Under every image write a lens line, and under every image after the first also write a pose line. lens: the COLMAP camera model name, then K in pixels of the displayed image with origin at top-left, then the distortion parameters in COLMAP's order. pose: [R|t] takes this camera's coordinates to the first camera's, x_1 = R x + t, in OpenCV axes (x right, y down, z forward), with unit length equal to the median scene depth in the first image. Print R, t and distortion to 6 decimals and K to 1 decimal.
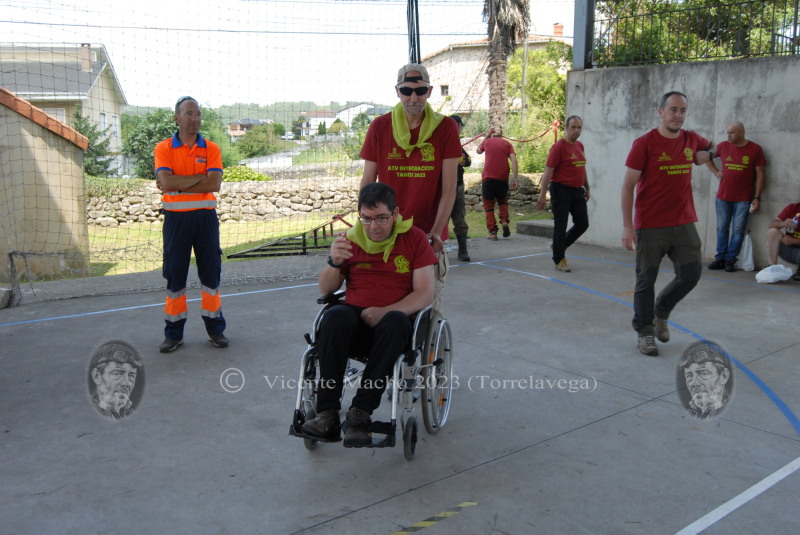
lens RADIAL K [[743.4, 0, 400.0], [0, 743.4, 267.5], [0, 0, 1]] dist [-0.074204, 0.010229]
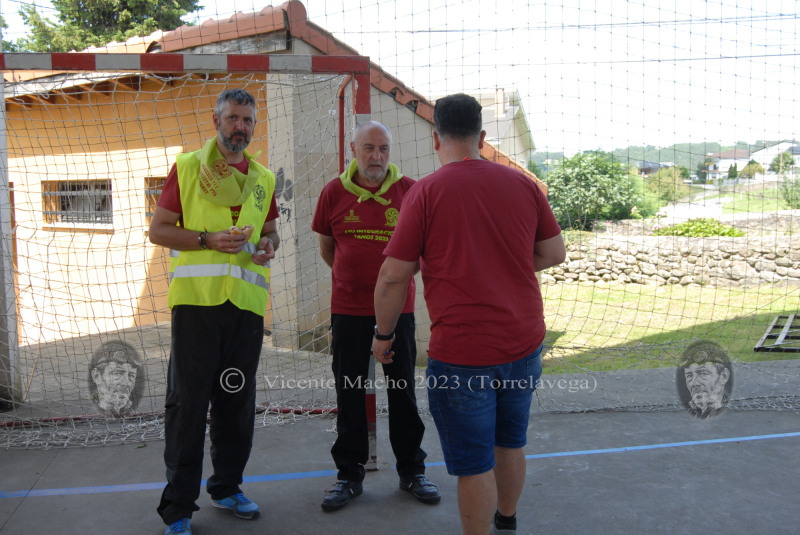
lens RADIAL K [[779.7, 0, 400.0], [0, 779.7, 267.5], [0, 0, 1]] dist [-0.070124, 0.027093]
pose [[0.876738, 0.032810, -0.479848, -0.102382], [-0.063968, 0.996762, -0.048724, -0.019889], [0.476696, 0.073413, 0.875998, 0.100681]]
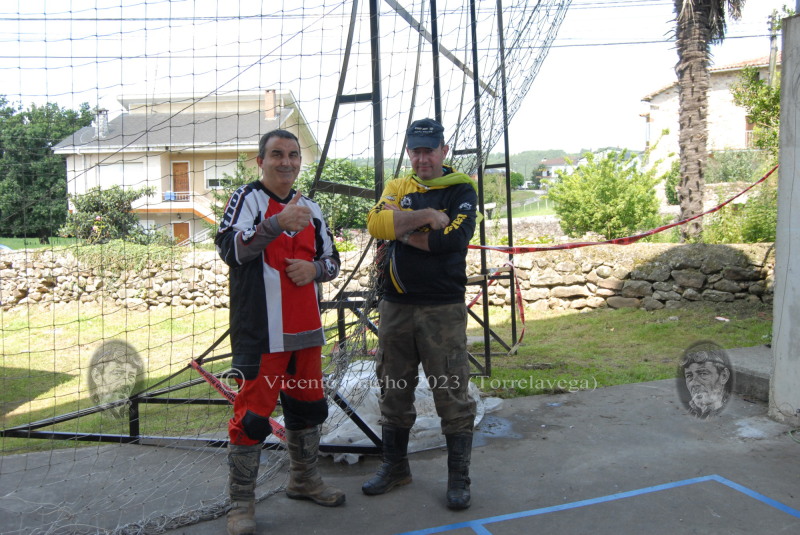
lens RADIAL K [[779.7, 0, 400.0], [0, 779.7, 267.5], [0, 0, 1]] dist [-0.070124, 0.027093]
pose [[0.949398, 0.011425, -0.313866, 0.100930], [-0.033699, 0.997275, -0.065633, -0.057045], [0.312261, 0.072889, 0.947196, 0.339822]]
